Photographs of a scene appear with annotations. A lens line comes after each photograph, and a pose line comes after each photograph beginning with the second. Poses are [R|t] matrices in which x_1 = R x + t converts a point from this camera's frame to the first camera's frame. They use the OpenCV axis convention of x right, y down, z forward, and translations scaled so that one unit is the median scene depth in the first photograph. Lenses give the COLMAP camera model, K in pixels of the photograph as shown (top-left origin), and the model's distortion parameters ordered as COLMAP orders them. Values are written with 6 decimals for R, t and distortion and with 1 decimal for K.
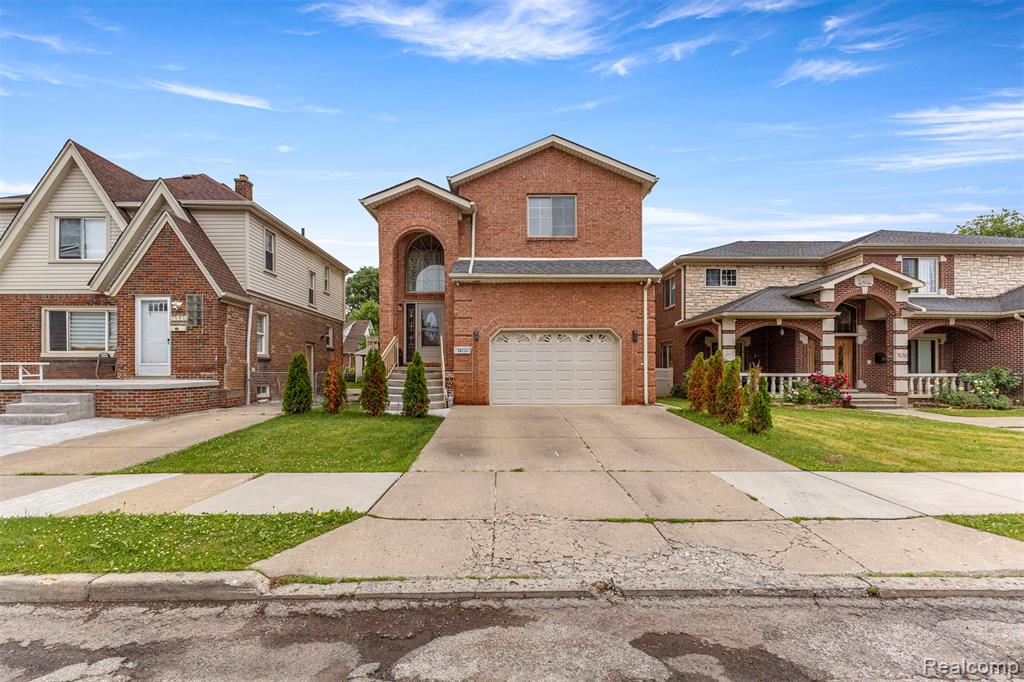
lens RADIAL K [[438.1, 0, 496.7], [0, 438.1, 371.6], [0, 0, 1]] dist [0.007683, -0.001397]
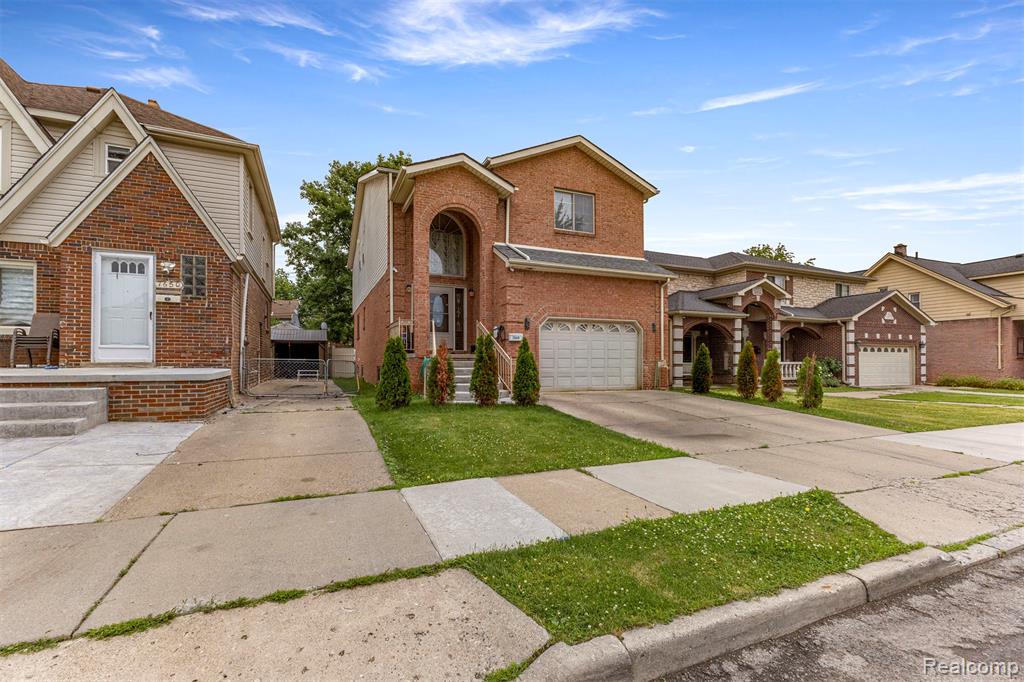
lens RADIAL K [[438.1, 0, 491.3], [0, 438.1, 359.0], [0, 0, 1]] dist [0.007683, -0.001397]
pose [[0.926949, 0.004831, 0.375155, -0.487198], [-0.004583, 0.999988, -0.001552, 0.002374], [-0.375158, -0.000281, 0.926961, 0.104119]]
